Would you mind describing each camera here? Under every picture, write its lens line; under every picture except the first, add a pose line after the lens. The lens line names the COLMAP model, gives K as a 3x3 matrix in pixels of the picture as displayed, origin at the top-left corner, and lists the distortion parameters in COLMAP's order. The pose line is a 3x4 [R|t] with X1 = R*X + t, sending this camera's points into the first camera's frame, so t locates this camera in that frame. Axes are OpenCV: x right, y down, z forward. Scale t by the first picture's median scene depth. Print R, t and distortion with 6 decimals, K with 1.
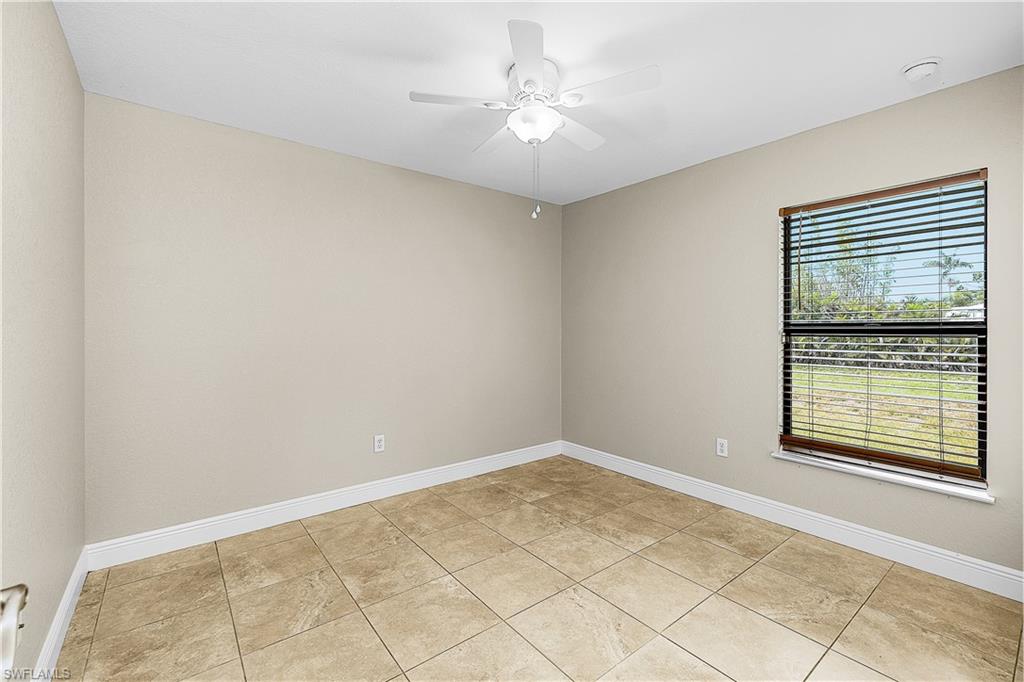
lens RADIAL K [[438.7, 0, 504.9], [0, 438.7, 331.7], [0, 0, 1]] dist [-0.003805, -0.000382]
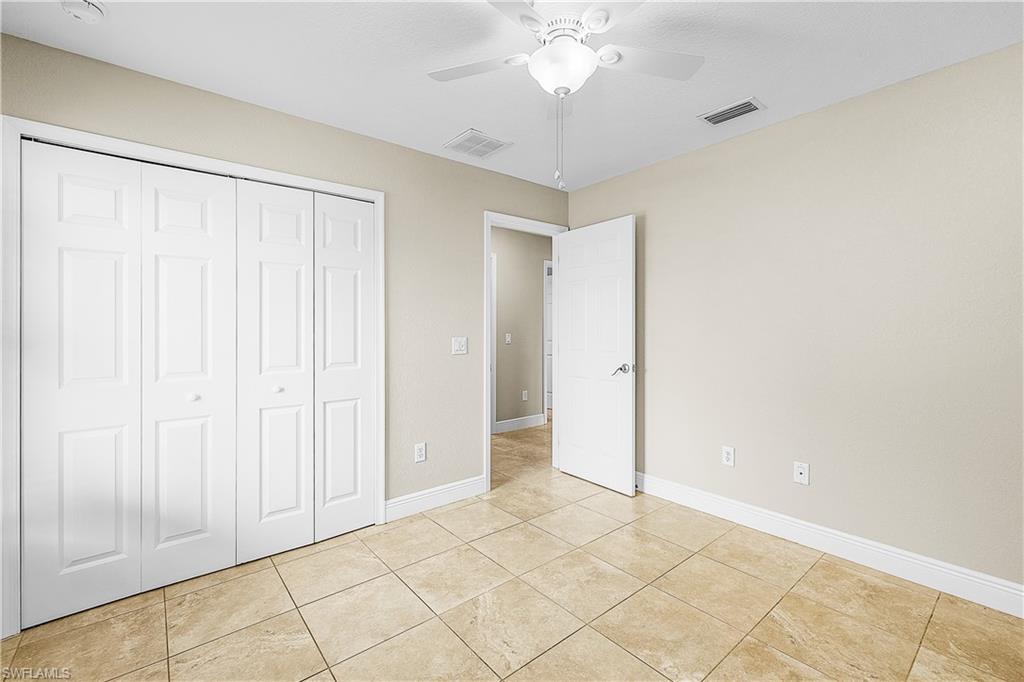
lens RADIAL K [[438.7, 0, 504.9], [0, 438.7, 331.7], [0, 0, 1]] dist [-0.003805, -0.000382]
pose [[-0.999609, 0.007058, -0.027059, 0.204006], [0.006686, 0.999883, 0.013780, -0.012816], [0.027153, 0.013594, -0.999539, 1.966920]]
